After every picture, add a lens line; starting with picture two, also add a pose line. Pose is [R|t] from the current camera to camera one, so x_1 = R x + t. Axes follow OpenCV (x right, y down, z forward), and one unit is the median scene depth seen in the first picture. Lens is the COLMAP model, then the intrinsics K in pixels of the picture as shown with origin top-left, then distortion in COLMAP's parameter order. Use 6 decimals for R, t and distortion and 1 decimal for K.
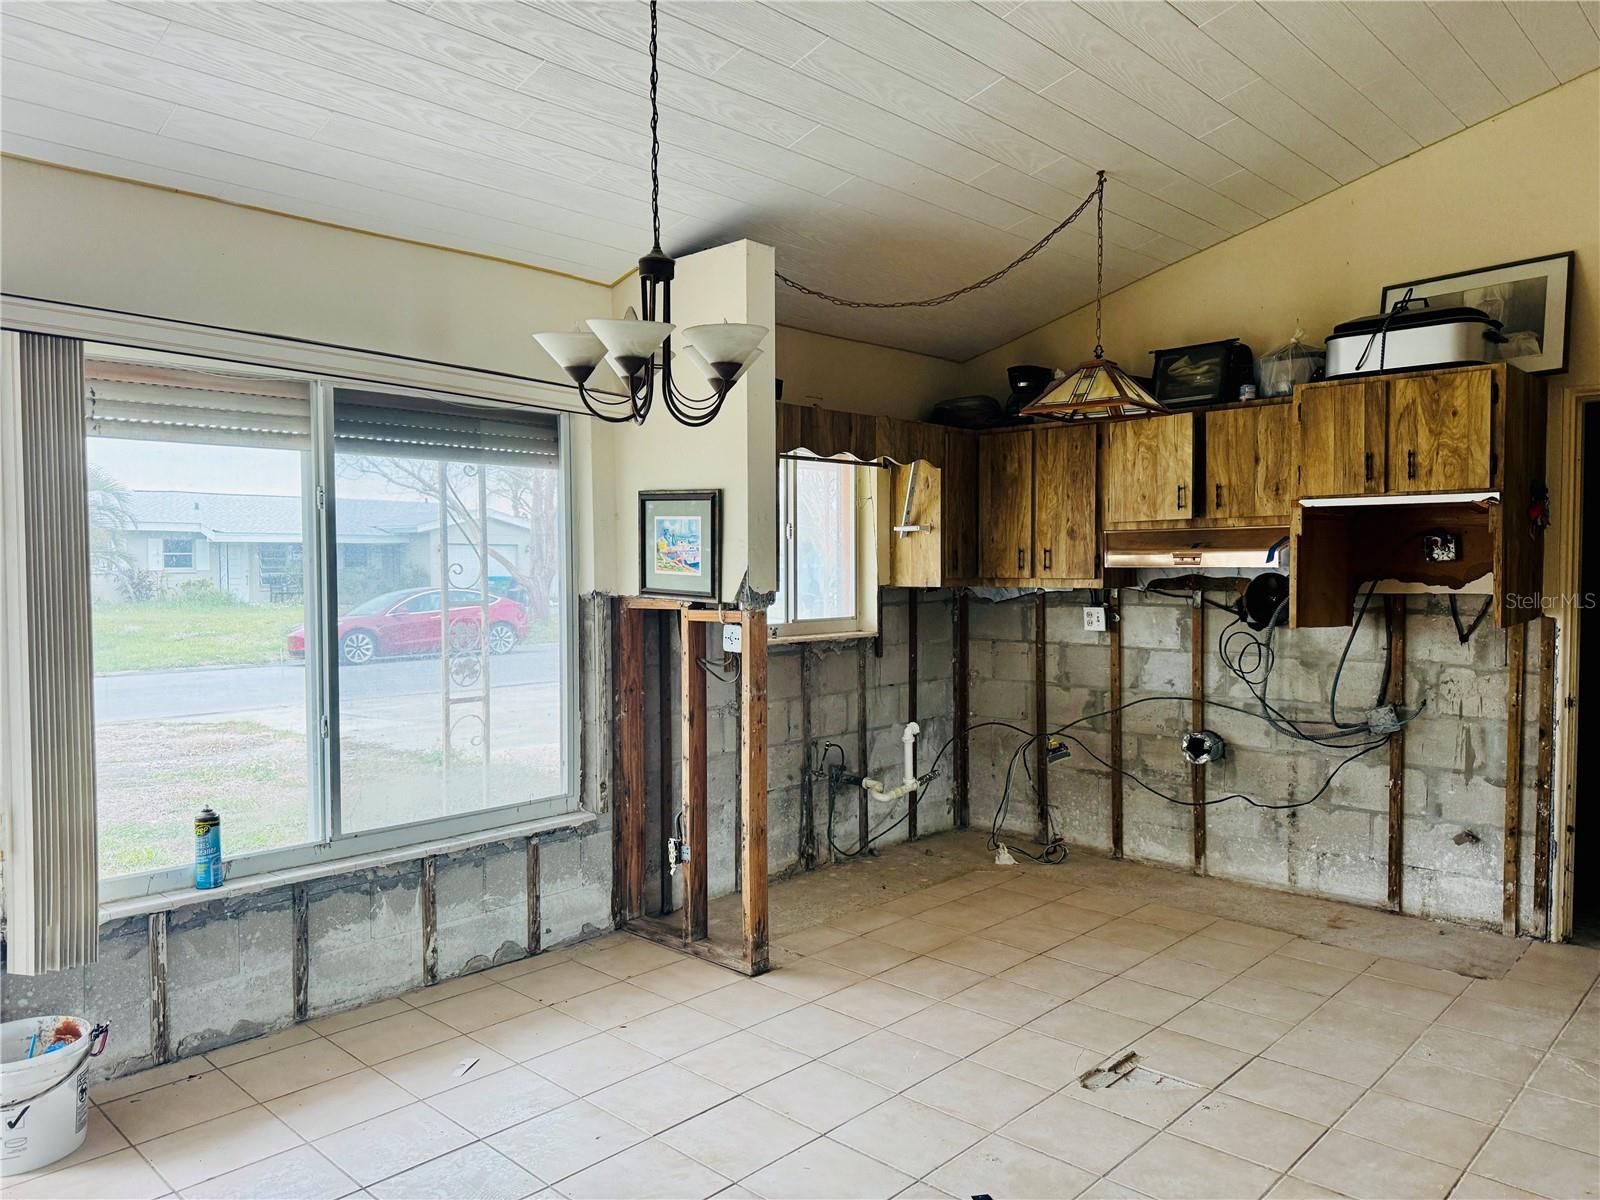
lens RADIAL K [[1122.9, 0, 807.4], [0, 1122.9, 588.4], [0, 0, 1]] dist [-0.011875, -0.020763]
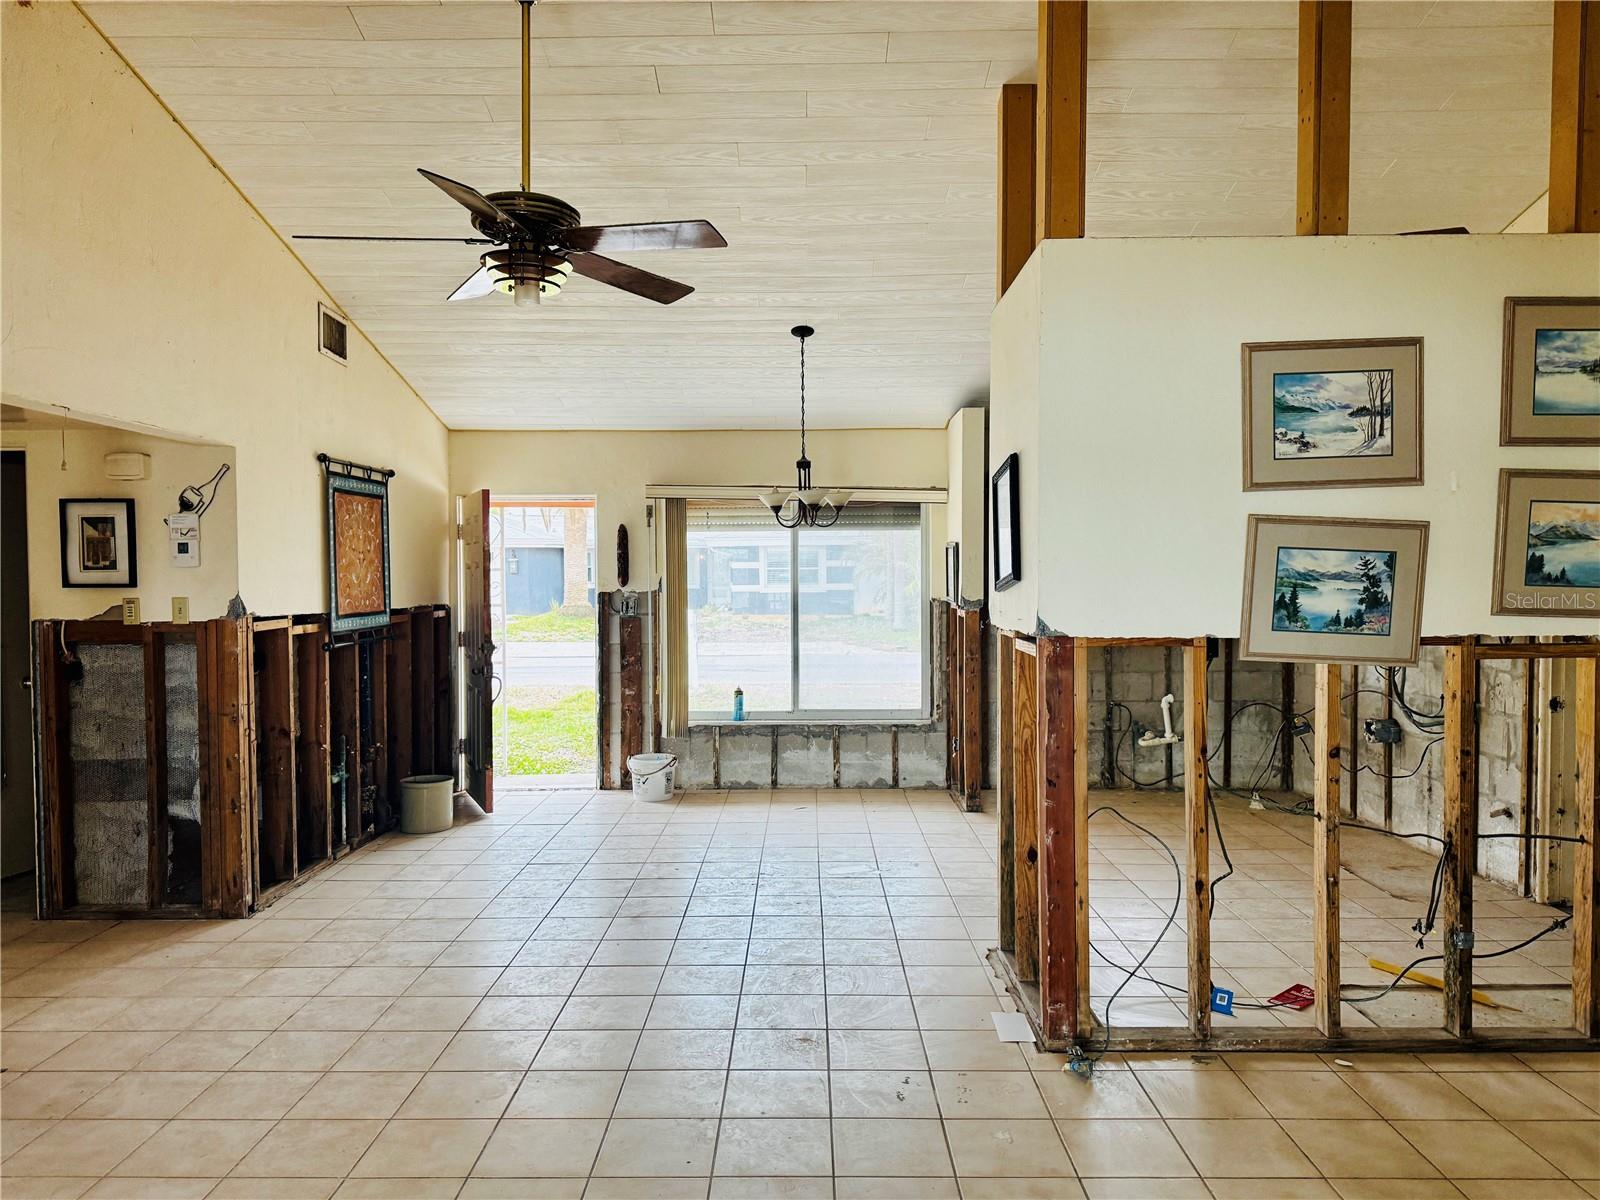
lens RADIAL K [[1122.9, 0, 795.9], [0, 1122.9, 603.6], [0, 0, 1]] dist [-0.011875, -0.020763]
pose [[0.677190, 0.017007, -0.735612, 1.069558], [-0.019923, 0.999790, 0.004774, 0.006469], [0.735538, 0.011423, 0.677387, -0.431816]]
